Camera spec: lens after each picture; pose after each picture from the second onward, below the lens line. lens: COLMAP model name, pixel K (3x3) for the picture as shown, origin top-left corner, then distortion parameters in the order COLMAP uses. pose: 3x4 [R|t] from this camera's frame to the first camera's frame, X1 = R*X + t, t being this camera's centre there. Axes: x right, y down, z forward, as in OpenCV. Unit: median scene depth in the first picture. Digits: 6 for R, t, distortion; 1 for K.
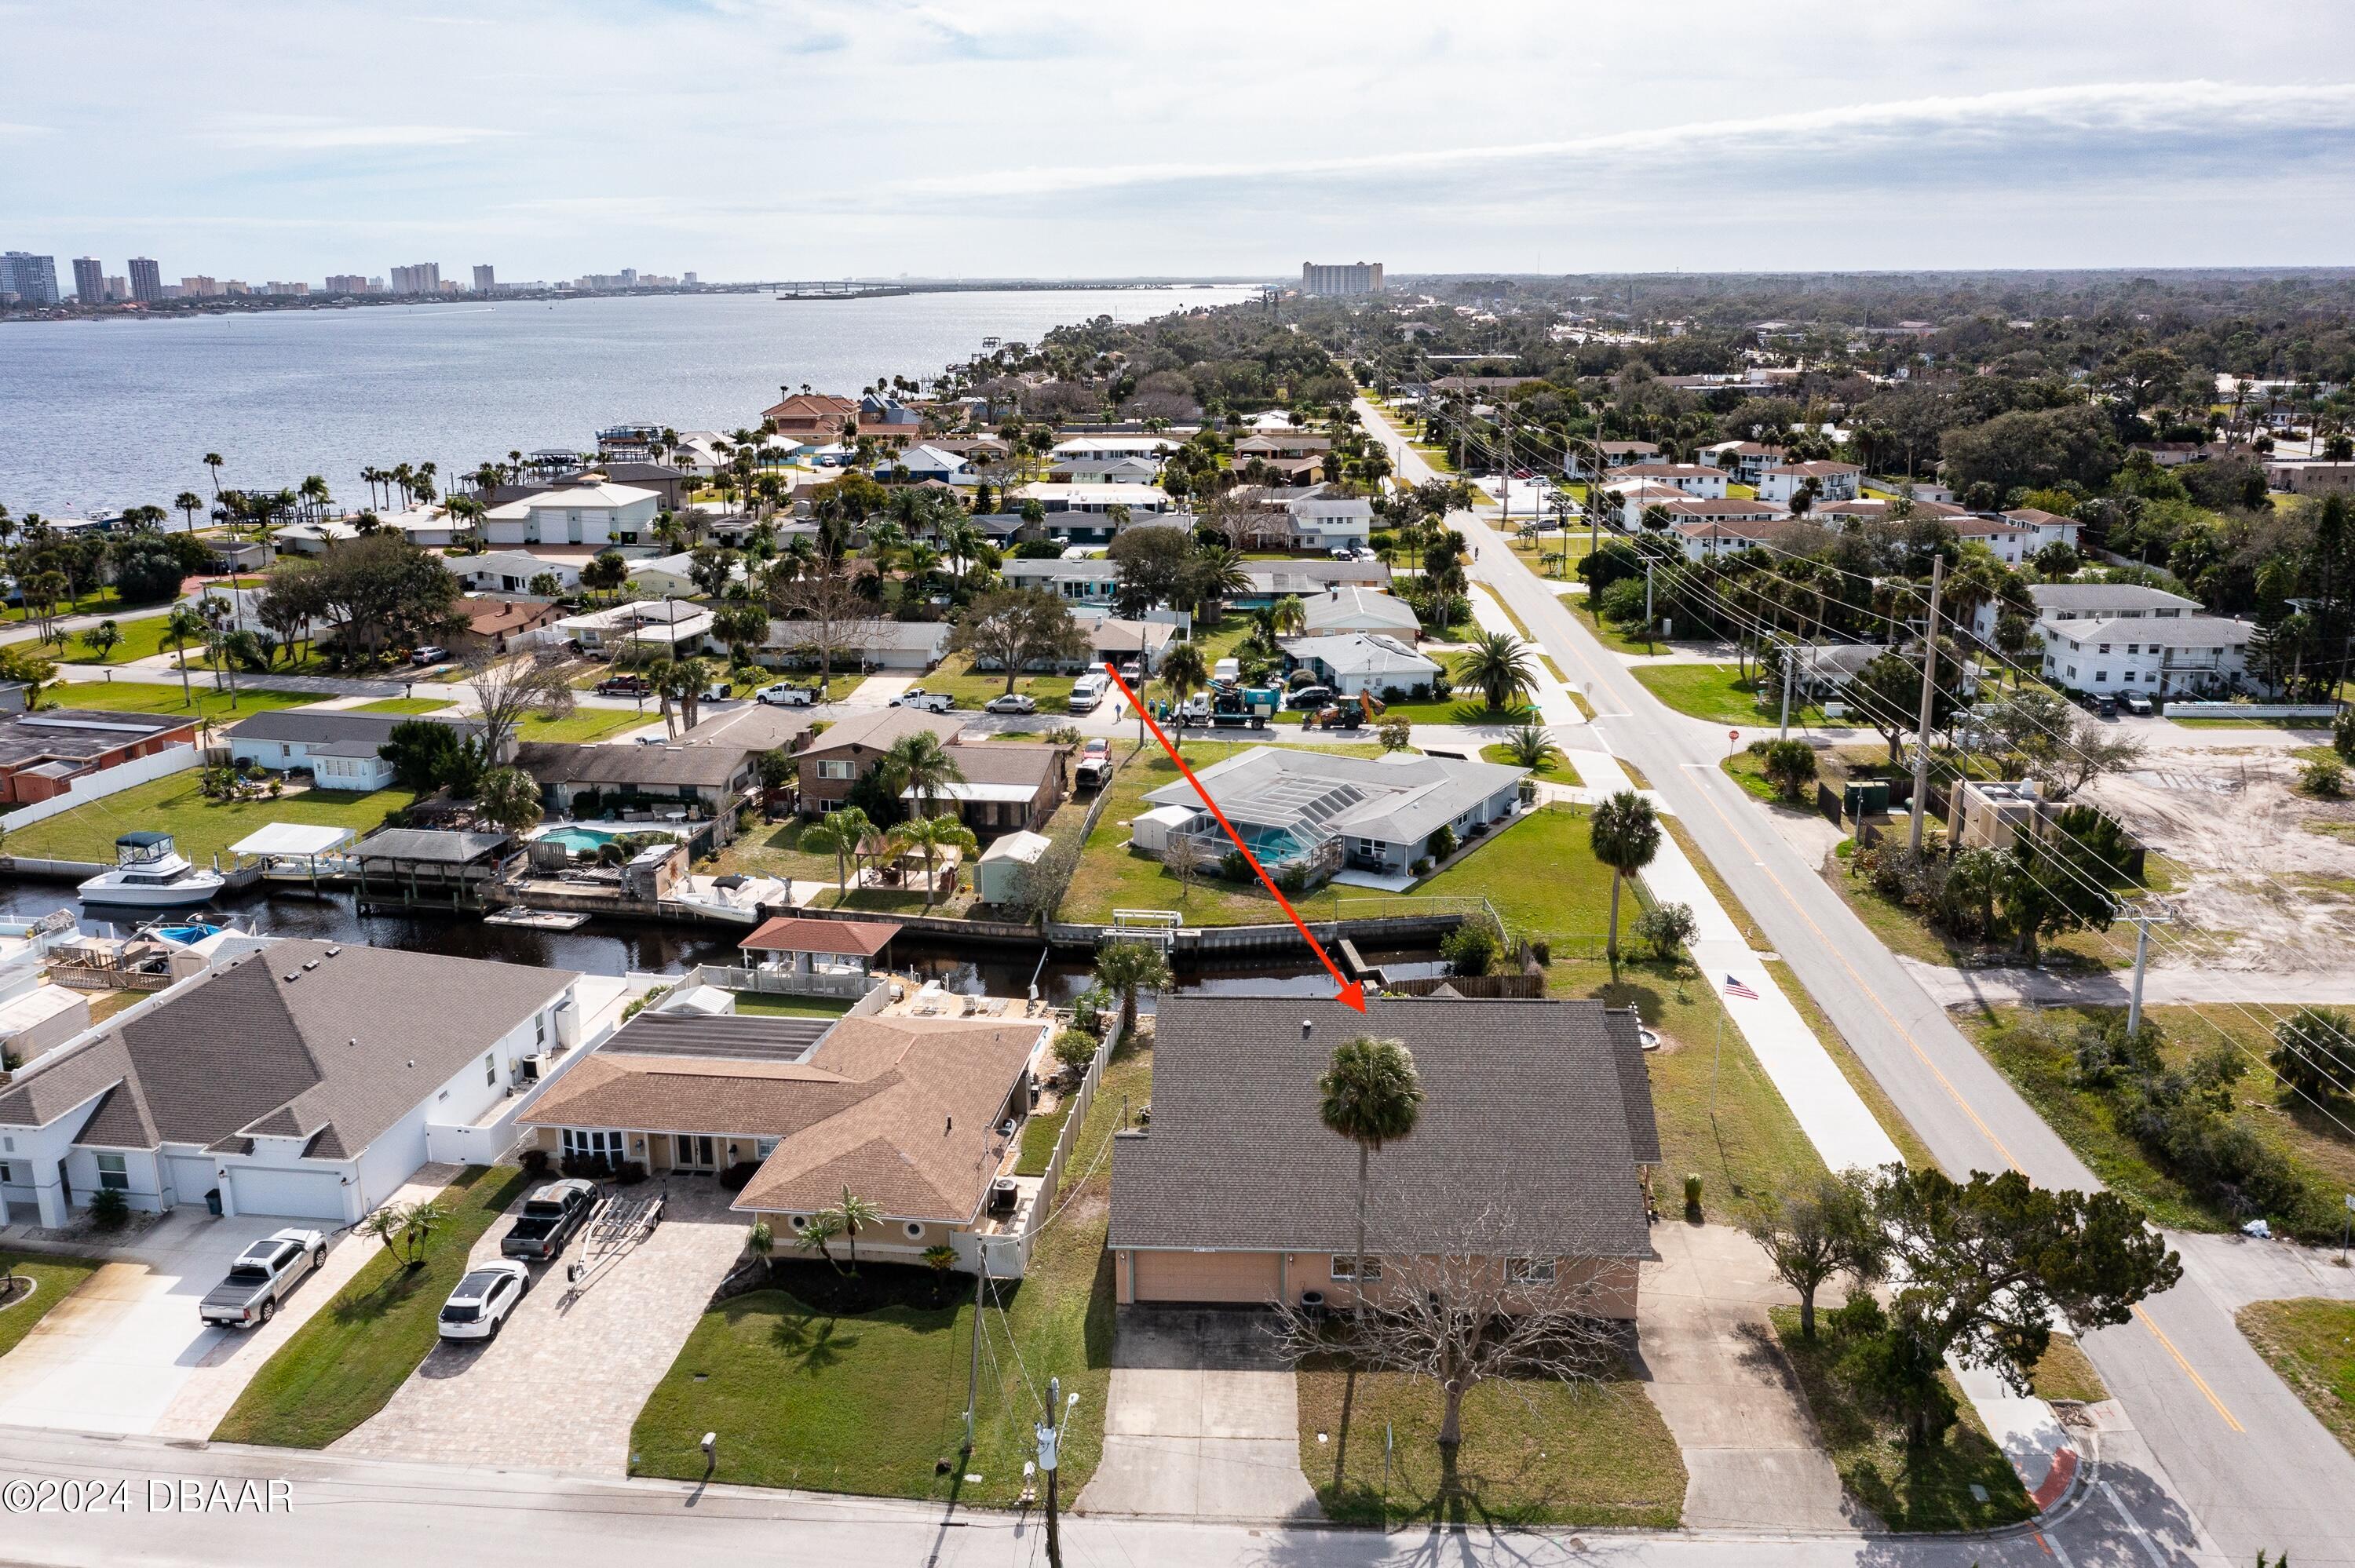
lens RADIAL K [[1934.5, 0, 1177.5], [0, 1934.5, 784.0], [0, 0, 1]] dist [-0.000536, -0.000243]
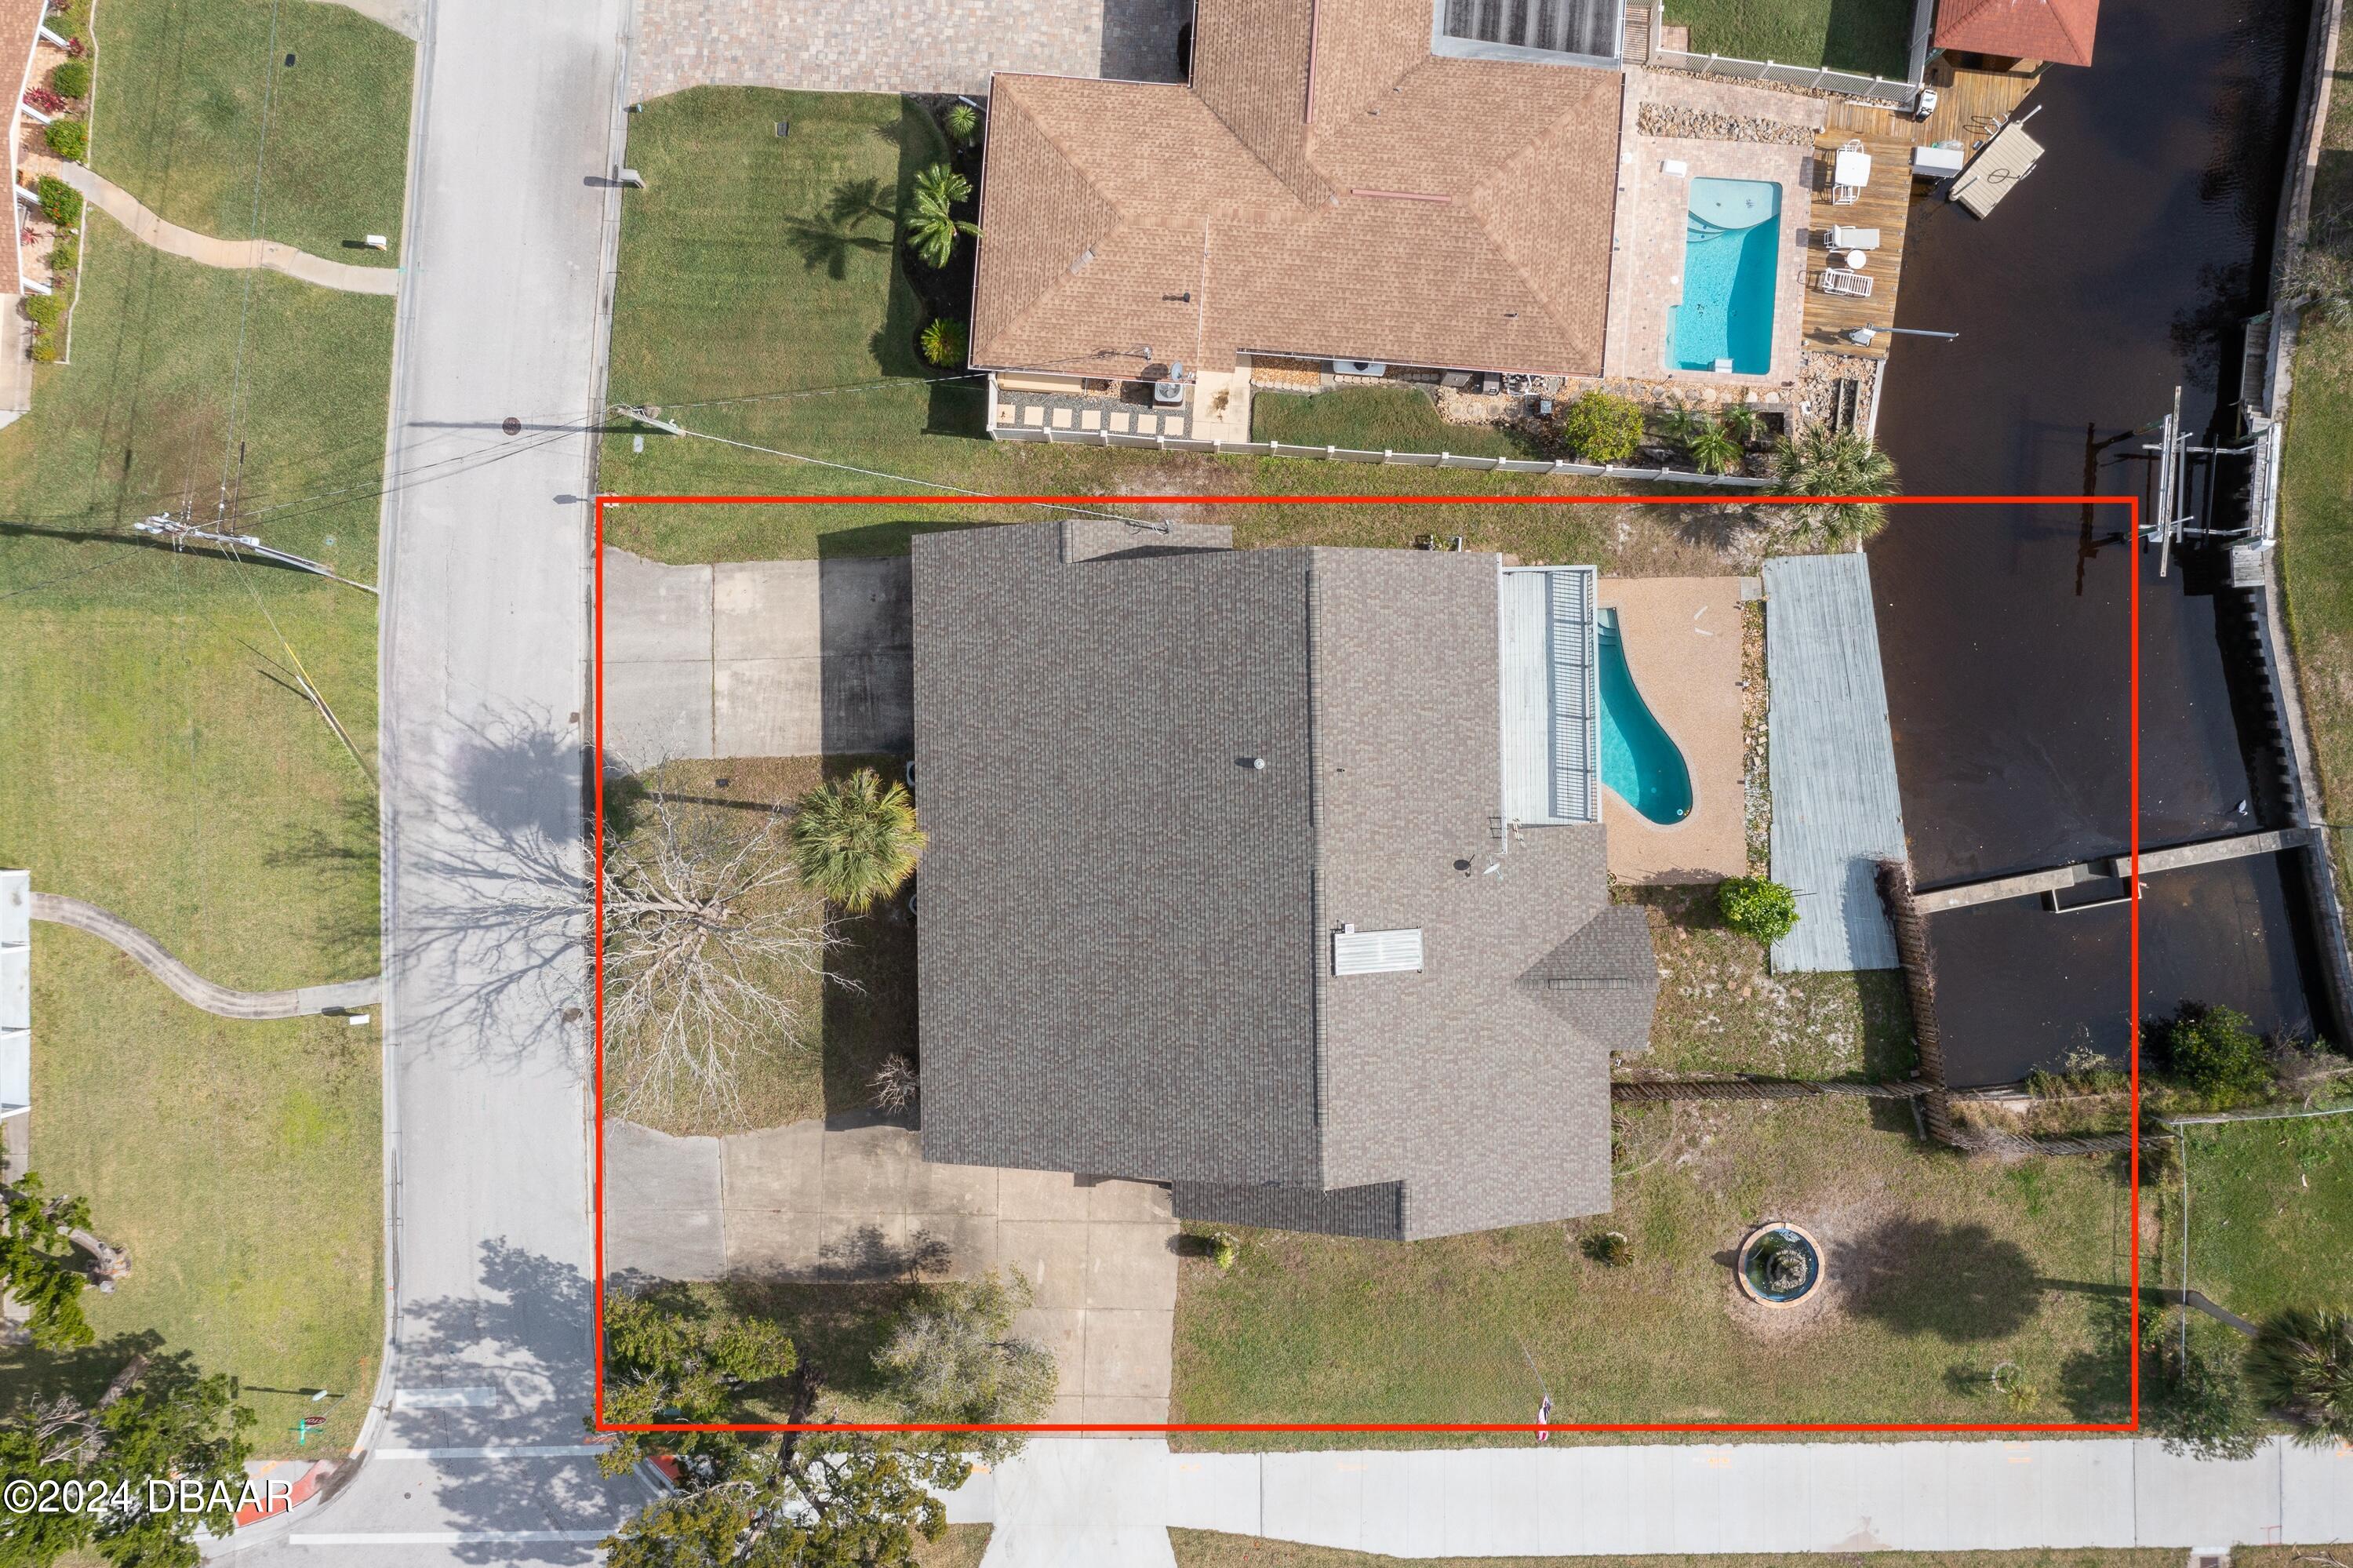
lens RADIAL K [[1875.3, 0, 1162.1], [0, 1875.3, 789.0], [0, 0, 1]] dist [0.000540, 0.000418]
pose [[0.058606, 0.998276, 0.003231, 0.082333], [-0.245660, 0.011285, 0.969290, -0.610736], [0.967583, -0.057600, 0.245898, 0.912749]]
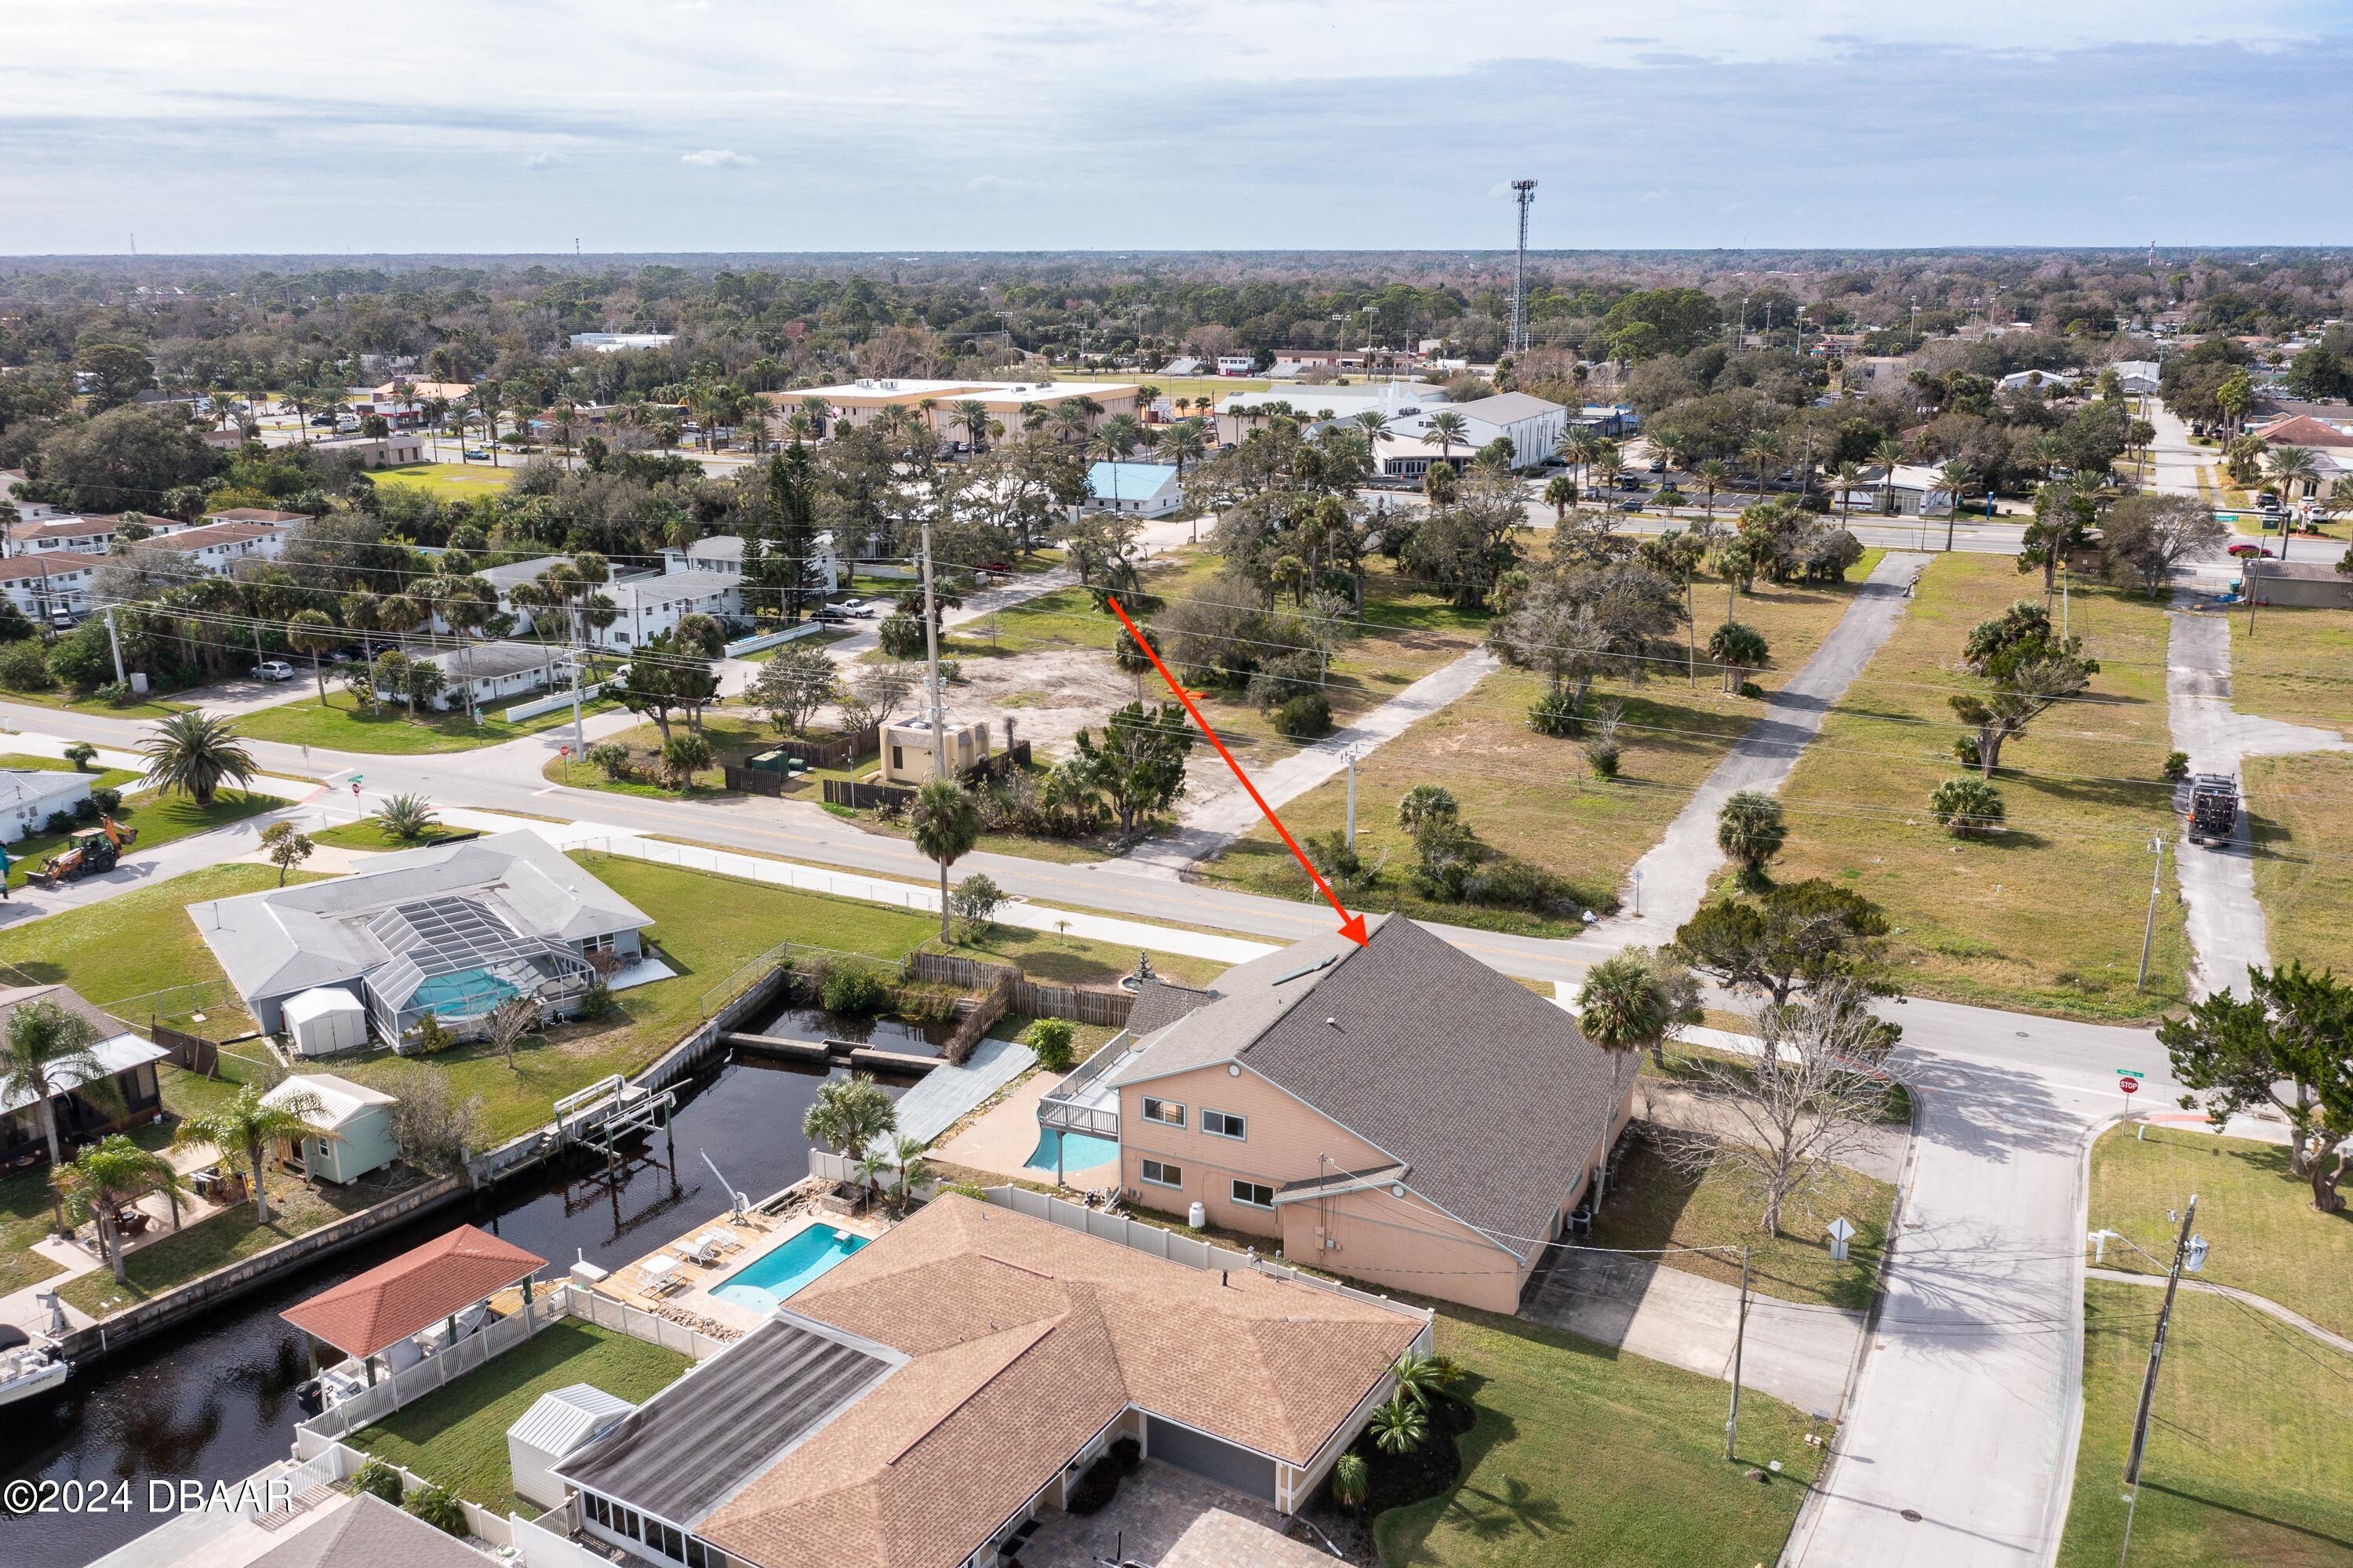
lens RADIAL K [[1875.3, 0, 1162.1], [0, 1875.3, 789.0], [0, 0, 1]] dist [0.000540, 0.000418]
pose [[0.407748, -0.249201, 0.878431, -0.912708], [0.235184, 0.958241, 0.162676, -0.196079], [-0.882287, 0.140262, 0.449329, 0.712921]]
